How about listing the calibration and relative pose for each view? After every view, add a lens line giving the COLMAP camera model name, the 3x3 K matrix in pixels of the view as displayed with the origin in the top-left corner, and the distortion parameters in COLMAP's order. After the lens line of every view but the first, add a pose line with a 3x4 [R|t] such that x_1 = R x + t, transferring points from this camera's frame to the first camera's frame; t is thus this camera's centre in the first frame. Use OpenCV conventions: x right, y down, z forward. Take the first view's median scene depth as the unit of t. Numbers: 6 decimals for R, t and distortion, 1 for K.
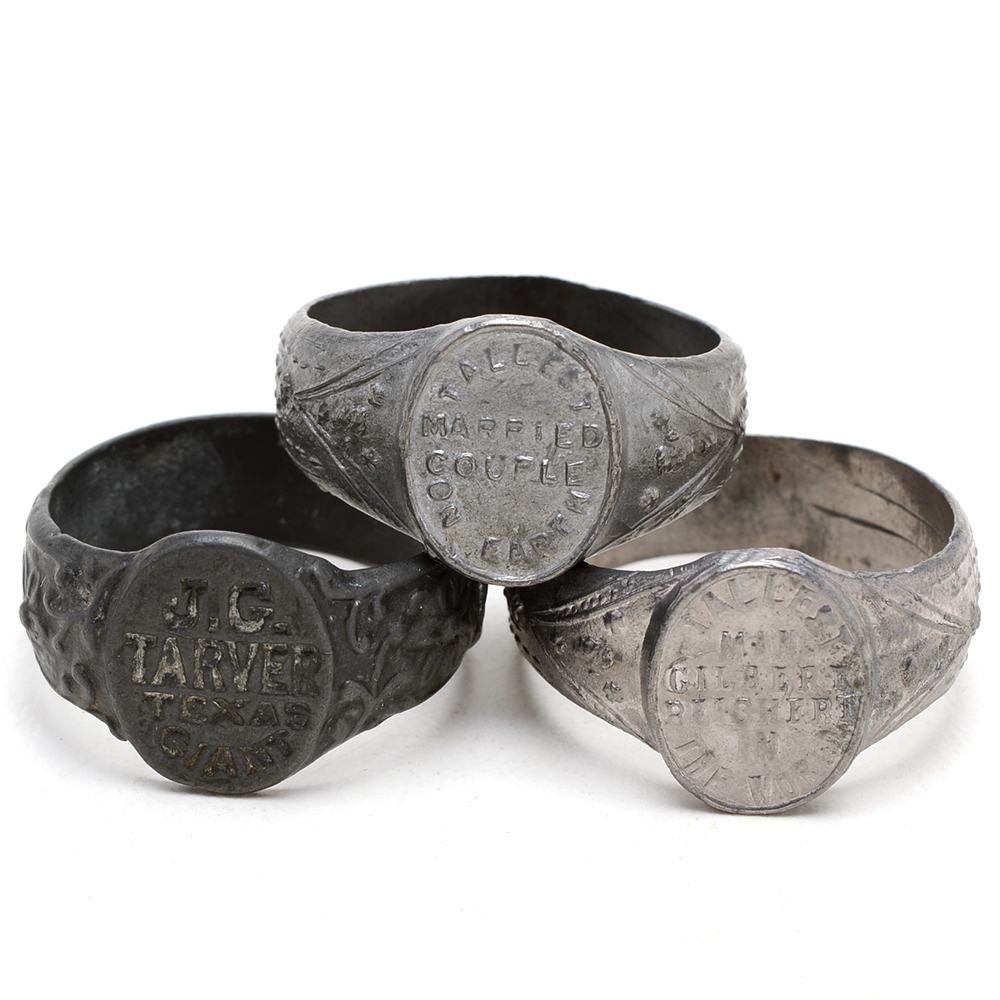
lens RADIAL K [[3256.7, 0, 497.8], [0, 3256.7, 501.0], [0, 0, 1]] dist [0.227959, 0.000000]
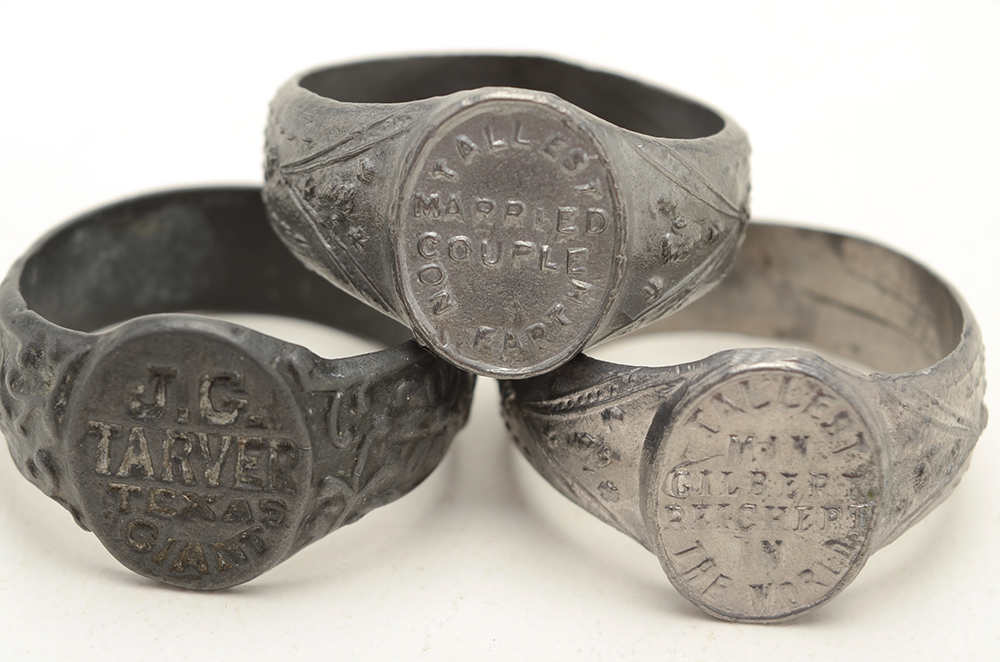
lens RADIAL K [[2288.0, 0, 505.2], [0, 2288.0, 328.1], [0, 0, 1]] dist [0.095360, 0.000000]
pose [[0.999540, 0.025598, 0.016234, -0.006804], [-0.026226, 0.998864, 0.039786, -0.014681], [-0.015198, -0.040194, 0.999076, 0.341453]]
